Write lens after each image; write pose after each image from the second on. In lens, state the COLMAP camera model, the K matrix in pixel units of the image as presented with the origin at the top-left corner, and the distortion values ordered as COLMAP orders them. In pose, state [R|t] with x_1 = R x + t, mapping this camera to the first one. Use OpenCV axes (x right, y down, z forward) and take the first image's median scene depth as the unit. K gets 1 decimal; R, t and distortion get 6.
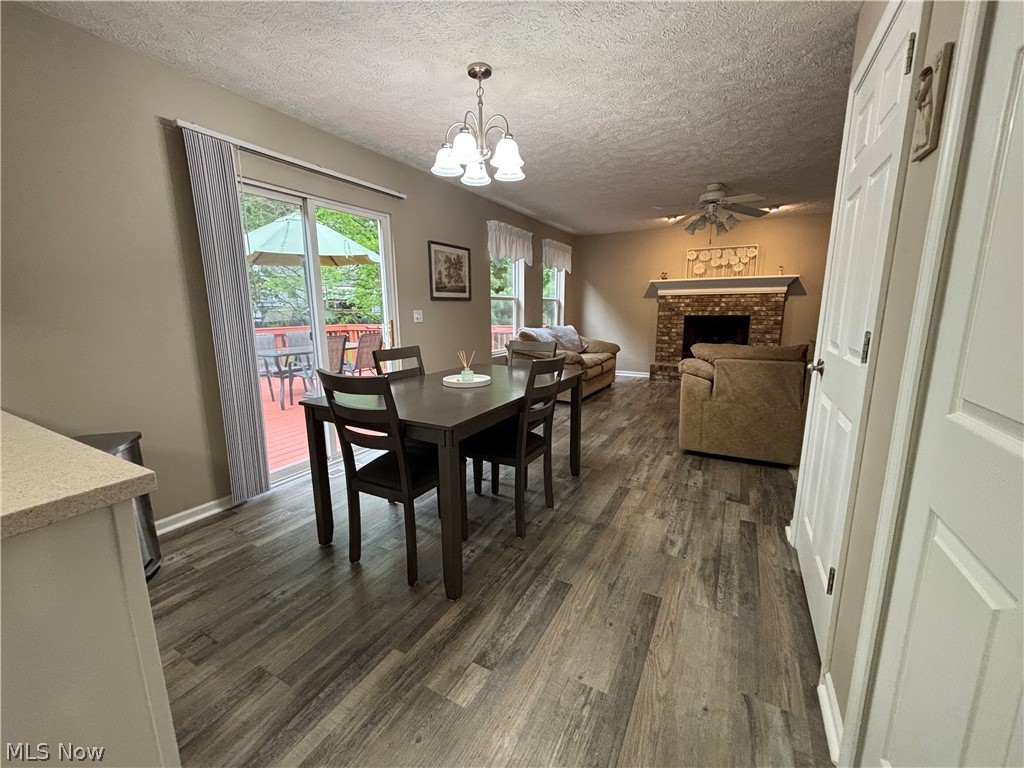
lens RADIAL K [[410.5, 0, 514.8], [0, 410.5, 384.1], [0, 0, 1]] dist [0.000837, -0.000338]
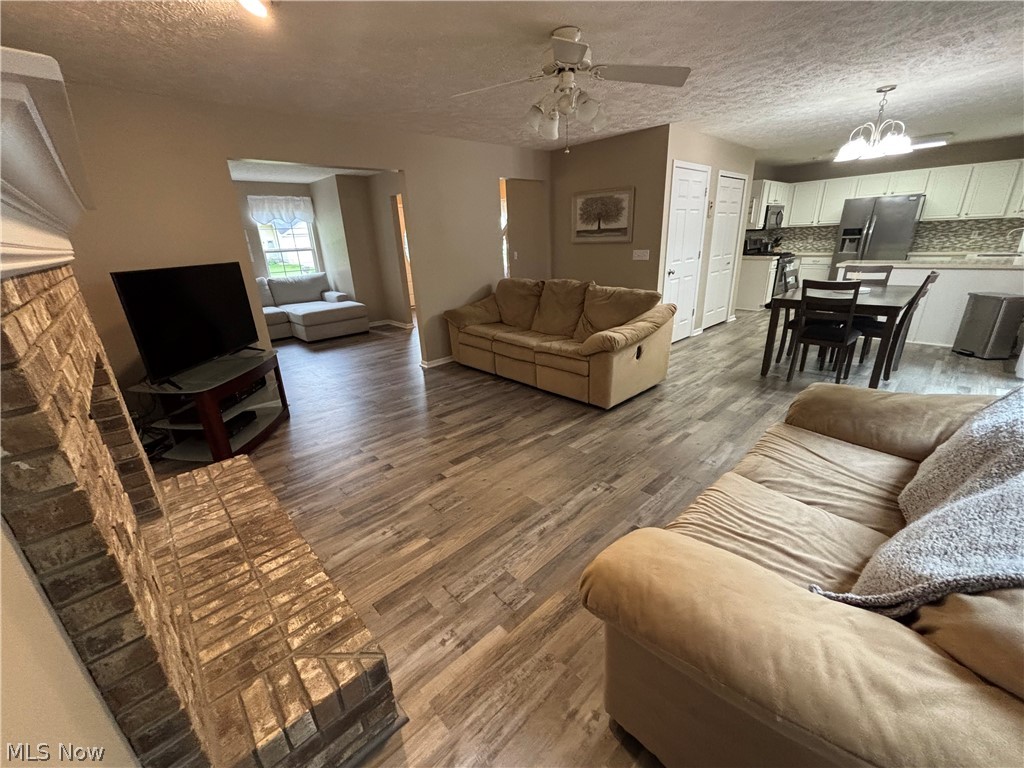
lens RADIAL K [[410.5, 0, 514.8], [0, 410.5, 384.1], [0, 0, 1]] dist [0.000837, -0.000338]
pose [[-0.947600, -0.063944, 0.312995, 0.347608], [0.104464, 0.863875, 0.492755, -0.356555], [-0.301898, 0.499631, -0.811928, 1.635808]]
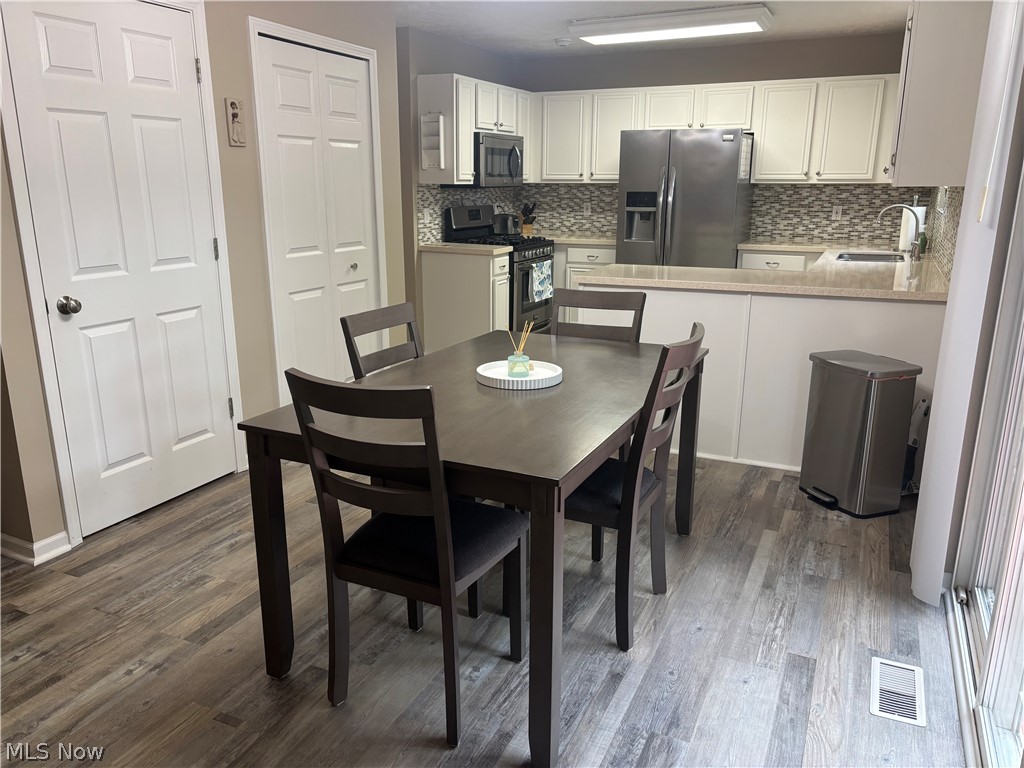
lens RADIAL K [[774.7, 0, 519.7], [0, 774.7, 386.1], [0, 0, 1]] dist [0.033830, -0.002174]
pose [[-0.997589, 0.017863, -0.067068, -0.025653], [-0.012612, 0.903567, 0.428261, -0.245644], [0.068250, 0.428074, -0.901163, 1.083682]]
